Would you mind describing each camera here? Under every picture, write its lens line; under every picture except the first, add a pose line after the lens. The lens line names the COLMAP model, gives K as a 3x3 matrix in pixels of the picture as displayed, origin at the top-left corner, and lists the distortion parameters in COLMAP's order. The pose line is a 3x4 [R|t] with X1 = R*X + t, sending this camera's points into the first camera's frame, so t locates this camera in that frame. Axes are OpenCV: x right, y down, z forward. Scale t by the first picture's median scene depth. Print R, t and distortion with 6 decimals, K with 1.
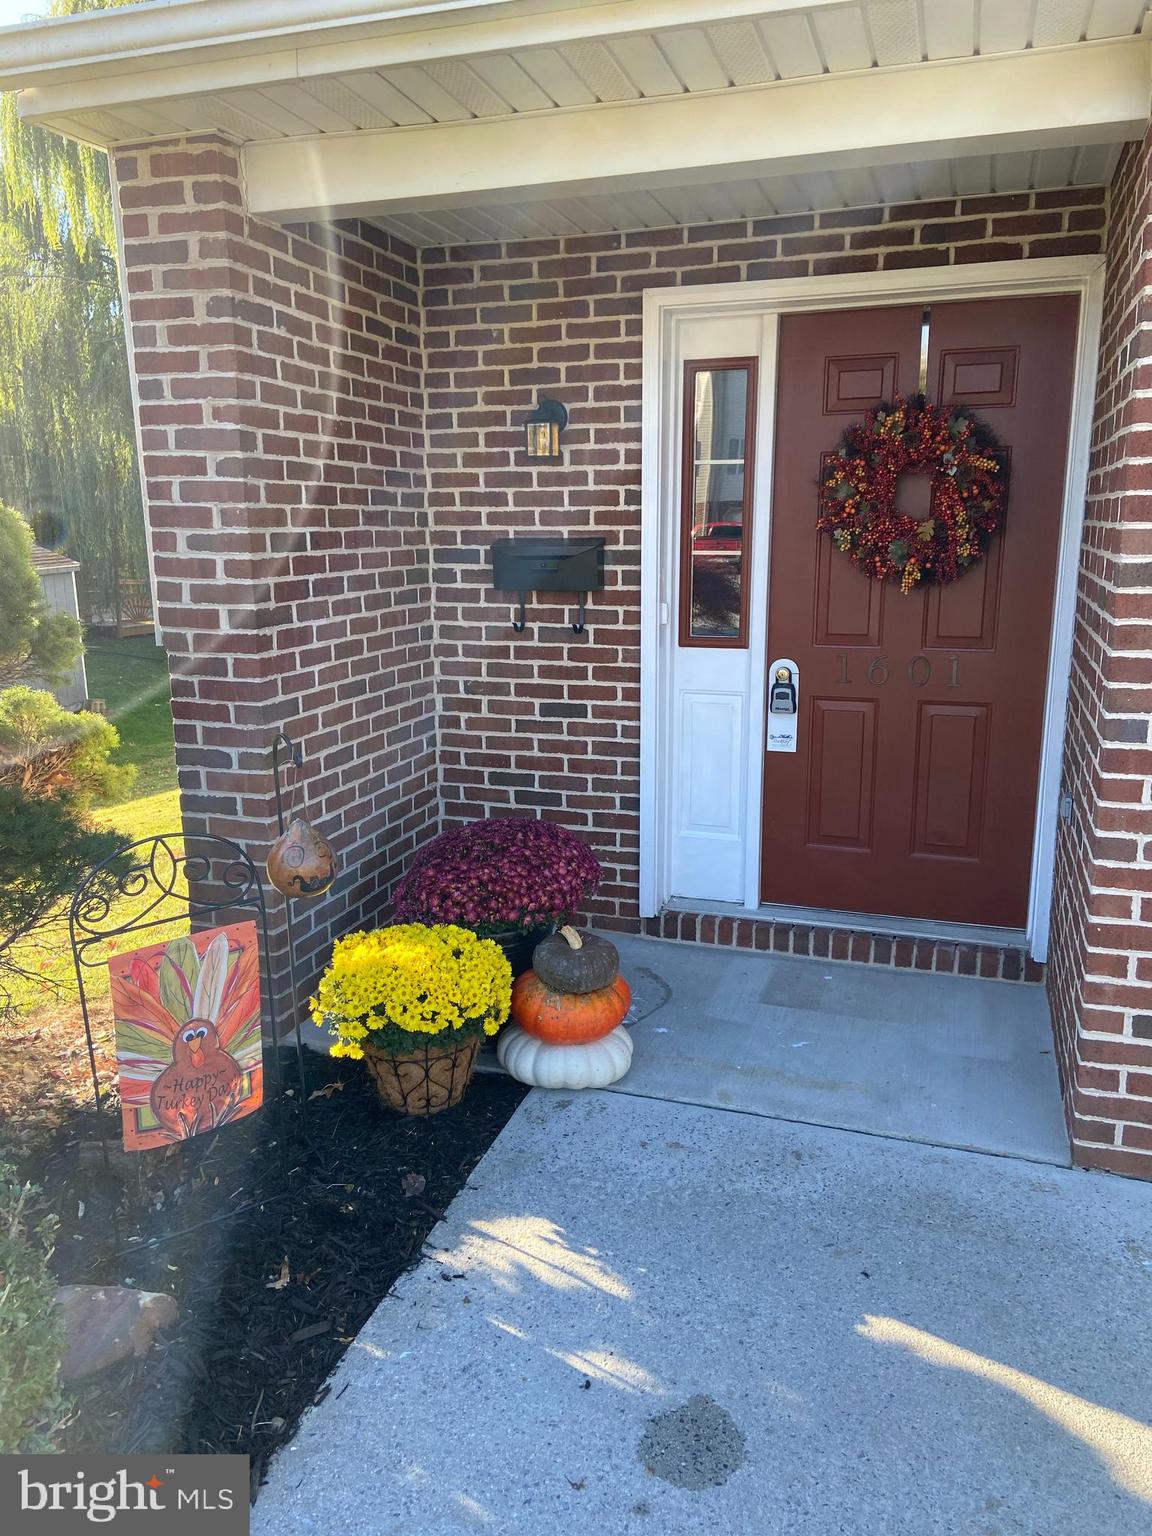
lens RADIAL K [[1163.4, 0, 570.0], [0, 1163.4, 765.8], [0, 0, 1]] dist [0.068613, -0.006180]
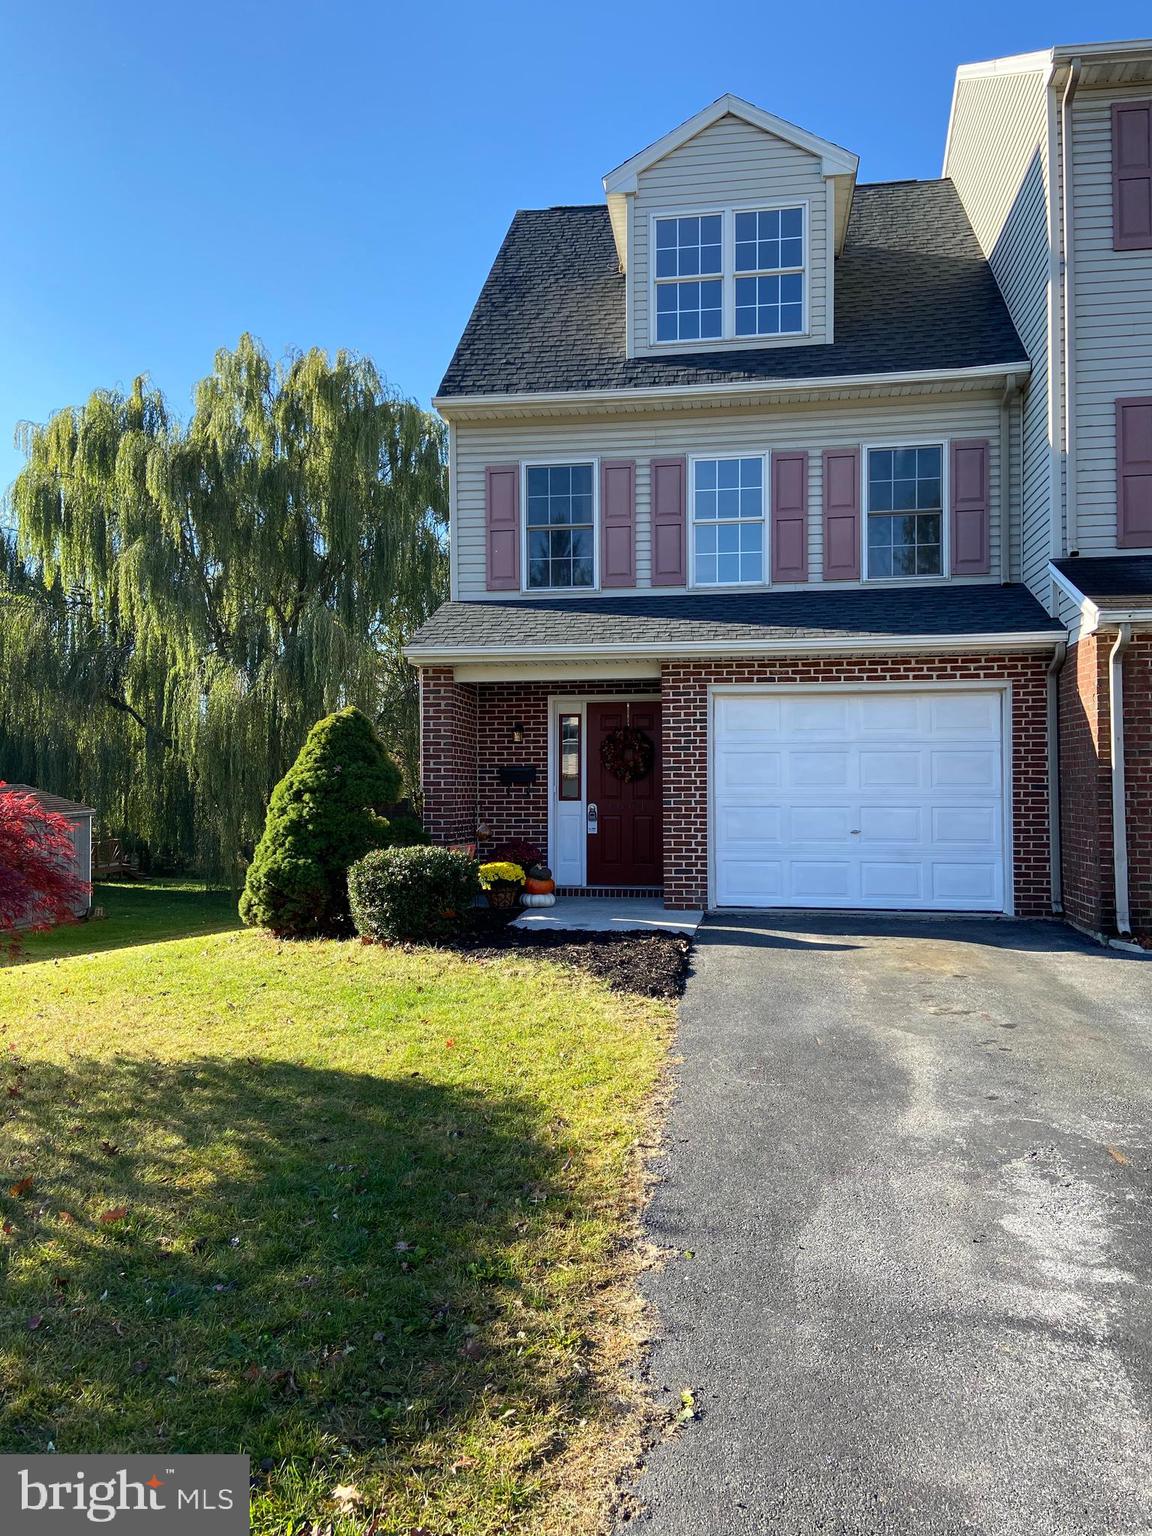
lens RADIAL K [[1163.4, 0, 577.5], [0, 1163.4, 766.5], [0, 0, 1]] dist [0.068613, -0.006180]
pose [[0.984734, 0.008627, 0.173849, -0.436232], [0.031861, 0.972962, -0.228756, 0.570830], [-0.171122, 0.230803, 0.957835, -2.195952]]
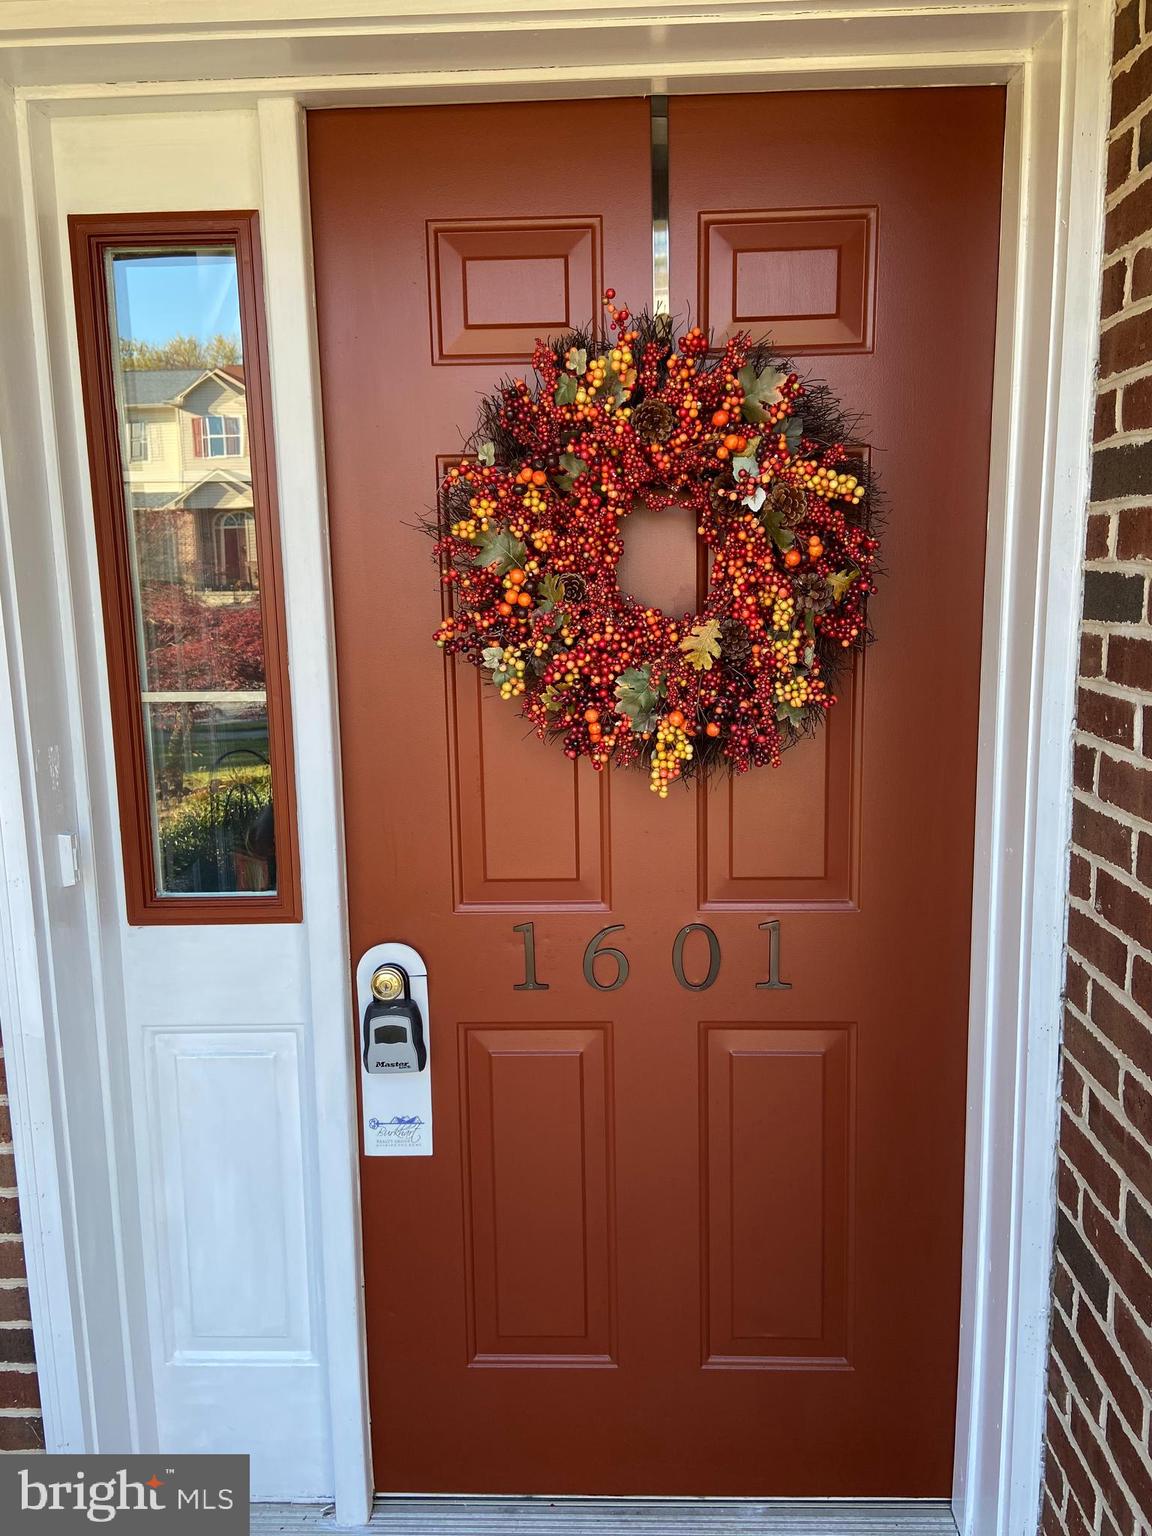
lens RADIAL K [[1163.4, 0, 579.4], [0, 1163.4, 768.9], [0, 0, 1]] dist [0.068613, -0.006180]
pose [[0.956624, -0.060235, 0.285030, 0.142892], [0.073148, 0.996712, -0.034865, -0.144521], [-0.281993, 0.054202, 0.957884, 0.617633]]
